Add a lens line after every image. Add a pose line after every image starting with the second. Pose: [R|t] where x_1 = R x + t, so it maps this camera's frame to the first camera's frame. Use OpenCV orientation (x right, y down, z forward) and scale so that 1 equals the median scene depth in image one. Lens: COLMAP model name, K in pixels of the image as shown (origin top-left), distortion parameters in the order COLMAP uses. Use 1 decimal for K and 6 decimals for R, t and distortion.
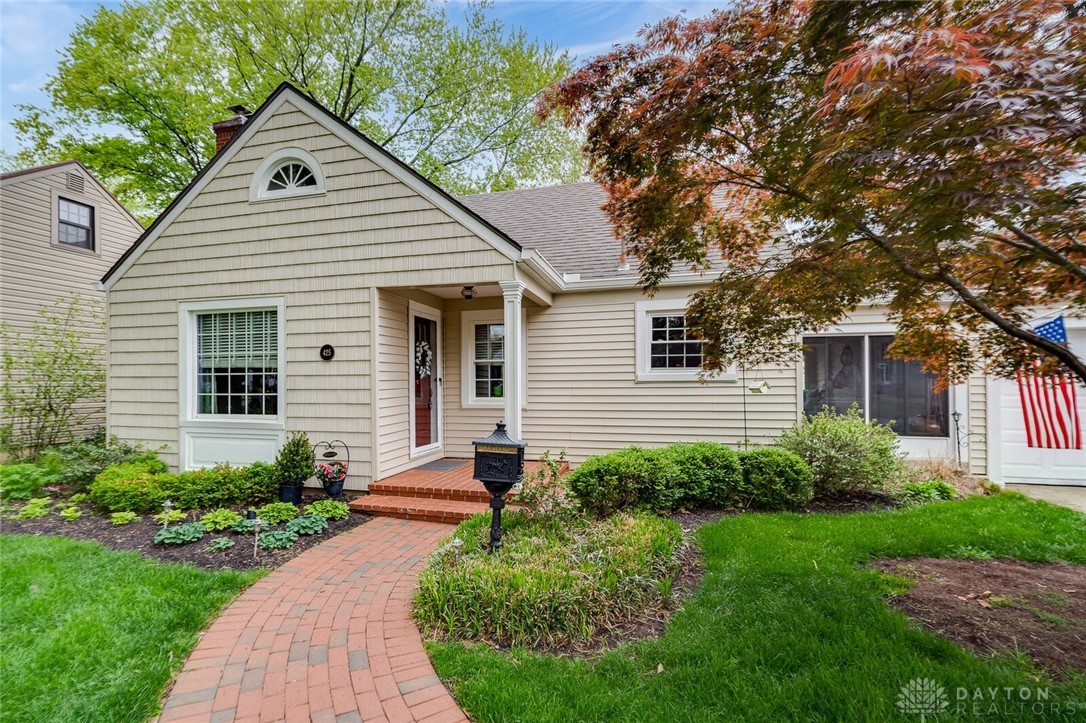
lens RADIAL K [[531.8, 0, 511.1], [0, 531.8, 379.9], [0, 0, 1]] dist [0.003070, -0.000153]
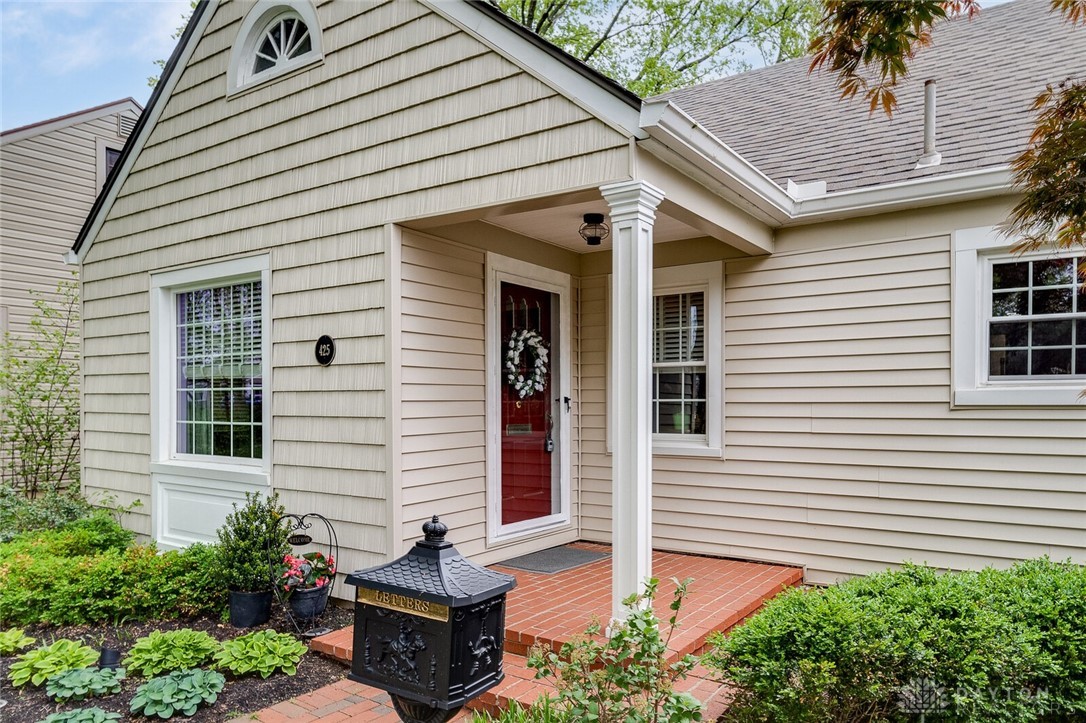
lens RADIAL K [[725.2, 0, 598.4], [0, 725.2, 410.0], [0, 0, 1]] dist [0.004612, -0.001711]
pose [[0.958010, 0.008086, -0.286622, 0.137187], [-0.003909, 0.999878, 0.015140, -0.001613], [0.286710, -0.013383, 0.957924, 0.348383]]
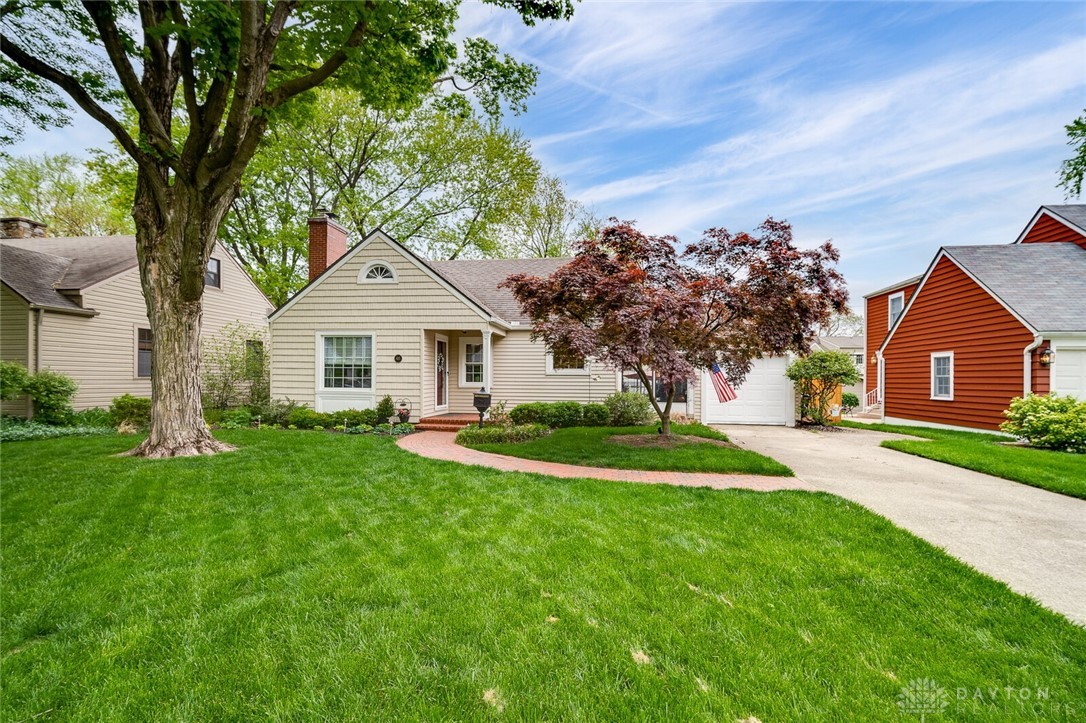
lens RADIAL K [[475.2, 0, 556.0], [0, 475.2, 383.0], [0, 0, 1]] dist [0.009122, -0.000420]
pose [[0.987167, 0.014724, 0.159009, -0.022590], [-0.016771, 0.999793, 0.011539, 0.013997], [-0.158807, -0.014058, 0.987210, -0.946752]]
